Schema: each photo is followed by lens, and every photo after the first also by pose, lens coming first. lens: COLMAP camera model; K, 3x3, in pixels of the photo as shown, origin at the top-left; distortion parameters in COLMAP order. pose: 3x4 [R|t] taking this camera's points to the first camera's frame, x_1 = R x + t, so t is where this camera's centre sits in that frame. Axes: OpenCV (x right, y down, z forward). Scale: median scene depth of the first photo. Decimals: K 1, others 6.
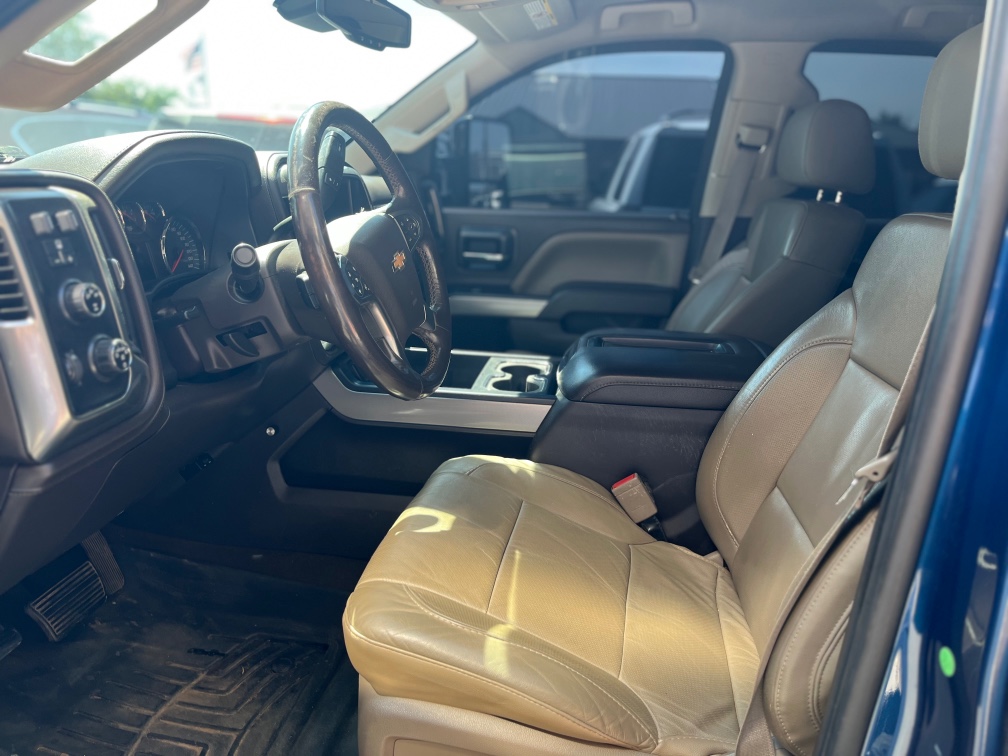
lens RADIAL K [[769.2, 0, 510.9], [0, 769.2, 375.8], [0, 0, 1]] dist [0.064335, -0.093388]
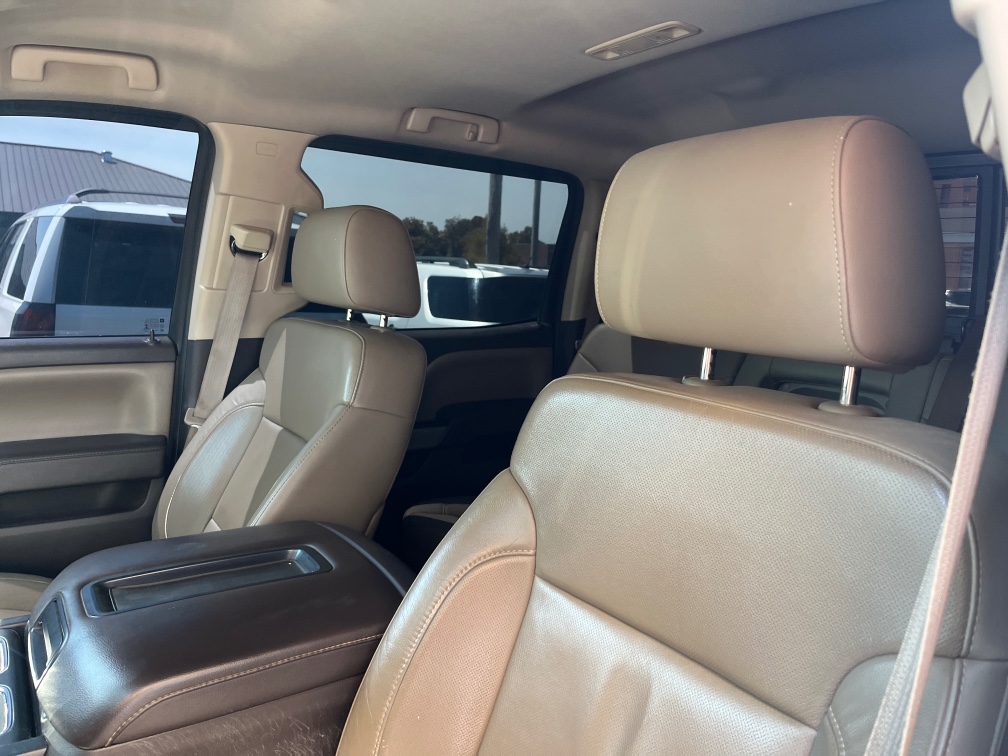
lens RADIAL K [[769.2, 0, 510.9], [0, 769.2, 375.8], [0, 0, 1]] dist [0.064335, -0.093388]
pose [[0.753536, -0.087317, 0.651583, -0.025413], [0.151156, 0.987598, -0.042462, -0.160309], [-0.639794, 0.130487, 0.757388, 0.404876]]
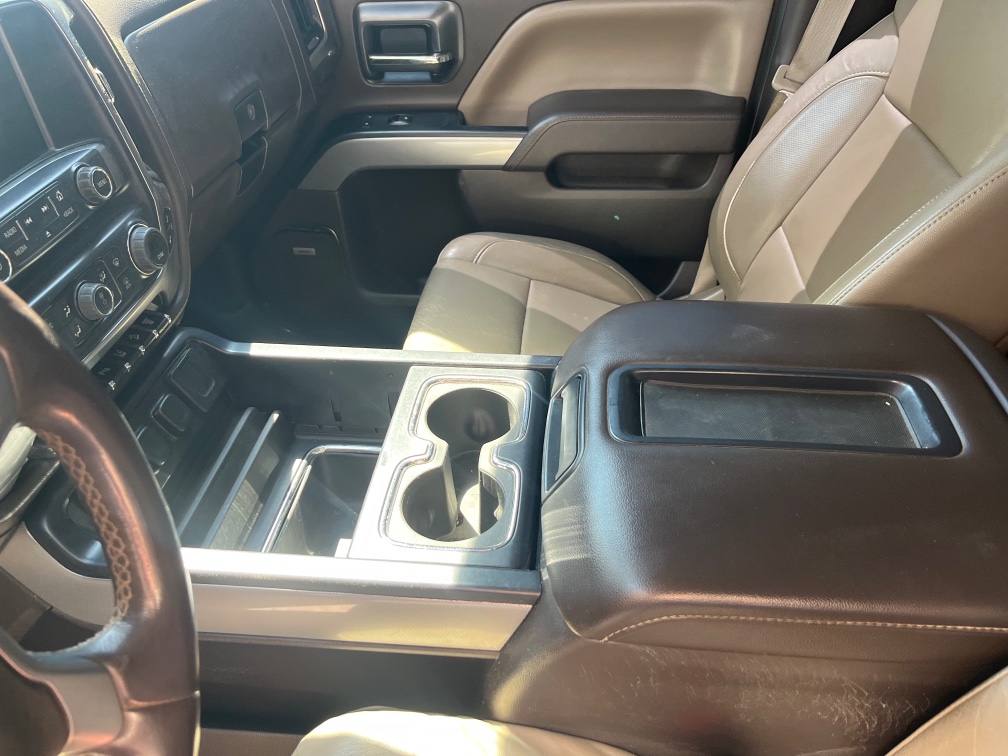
lens RADIAL K [[760.9, 0, 493.1], [0, 760.9, 378.7], [0, 0, 1]] dist [0.052054, -0.088887]
pose [[0.997955, -0.057410, -0.028098, 0.055294], [0.063766, 0.924486, 0.375844, -0.264790], [0.004399, -0.376867, 0.926257, 0.707220]]
